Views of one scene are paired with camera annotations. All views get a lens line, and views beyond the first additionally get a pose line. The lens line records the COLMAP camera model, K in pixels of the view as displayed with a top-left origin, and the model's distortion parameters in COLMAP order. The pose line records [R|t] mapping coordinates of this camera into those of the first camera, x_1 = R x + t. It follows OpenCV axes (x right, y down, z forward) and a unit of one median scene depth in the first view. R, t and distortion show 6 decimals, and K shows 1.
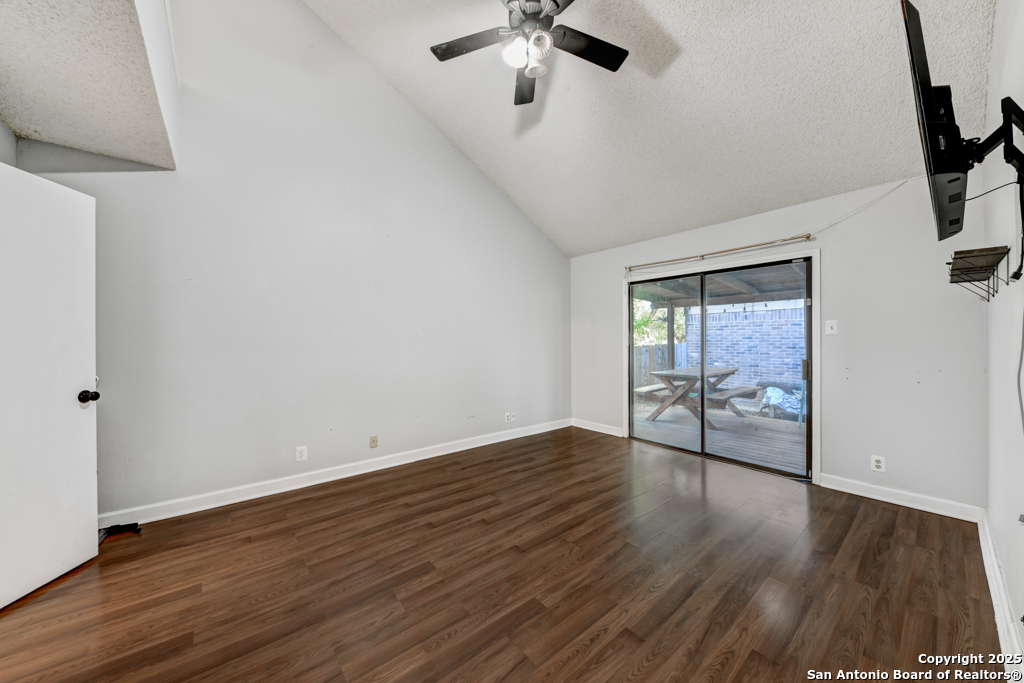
lens RADIAL K [[348.4, 0, 512.0], [0, 348.4, 341.5], [0, 0, 1]] dist [0.017123, -0.000107]
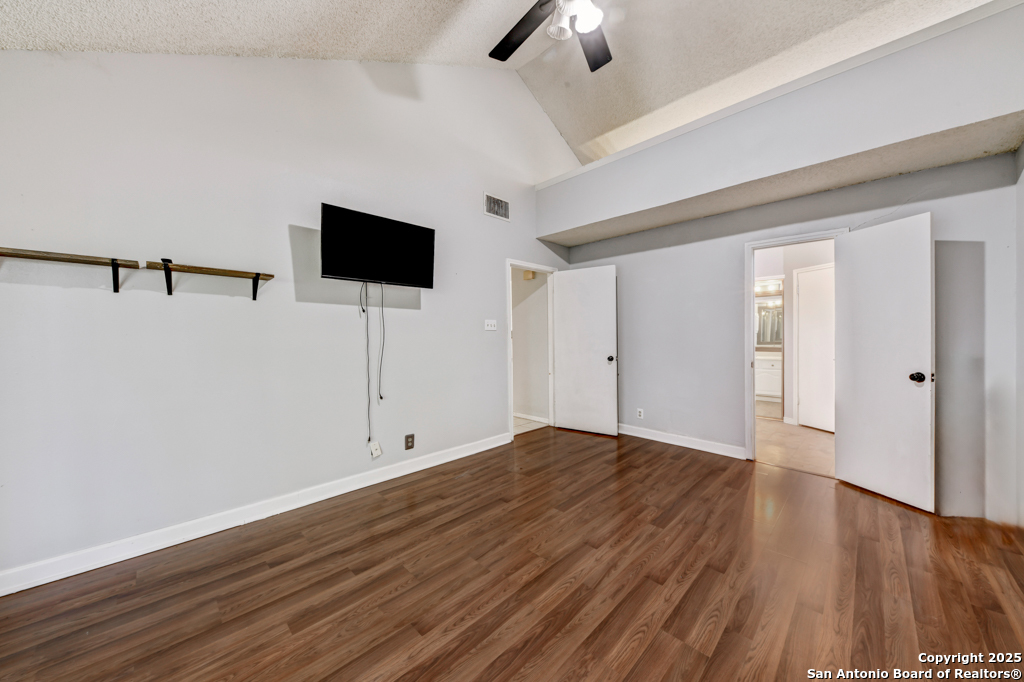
lens RADIAL K [[357.2, 0, 515.4], [0, 357.2, 335.5], [0, 0, 1]] dist [0.006061, -0.000231]
pose [[-0.994076, 0.004881, -0.108579, 0.326342], [0.005350, 0.999978, -0.004032, 0.004283], [0.108557, -0.004589, -0.994080, 1.910156]]
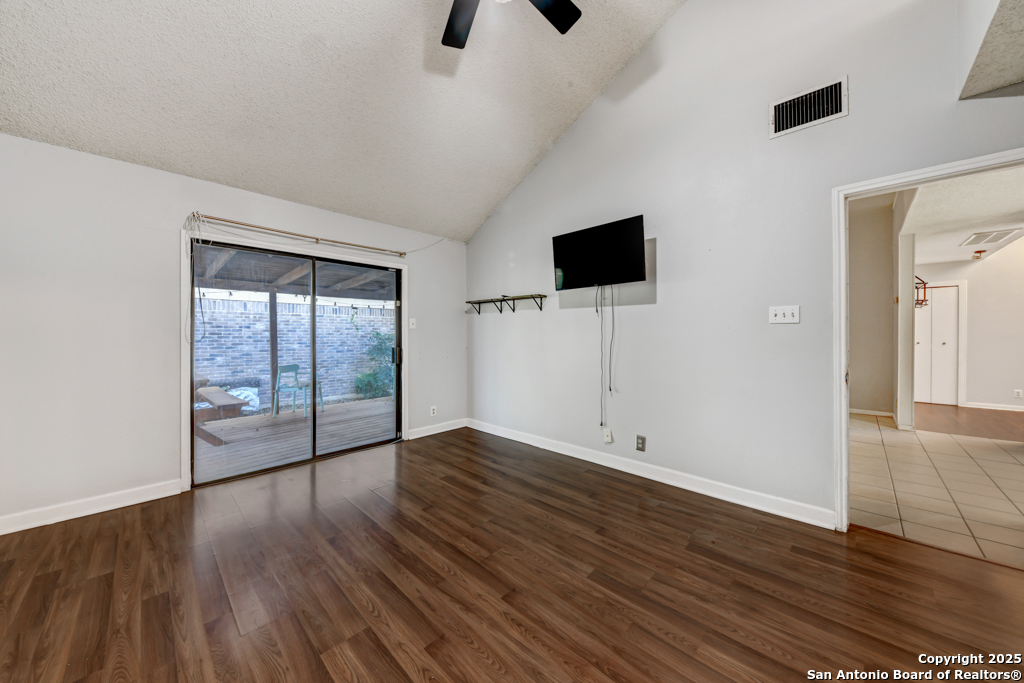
lens RADIAL K [[357.2, 0, 515.4], [0, 357.2, 336.0], [0, 0, 1]] dist [0.006061, -0.000231]
pose [[-0.116512, -0.002937, 0.993185, -0.755319], [0.000295, 0.999995, 0.002992, 0.005850], [-0.993189, 0.000642, -0.116510, 1.041268]]
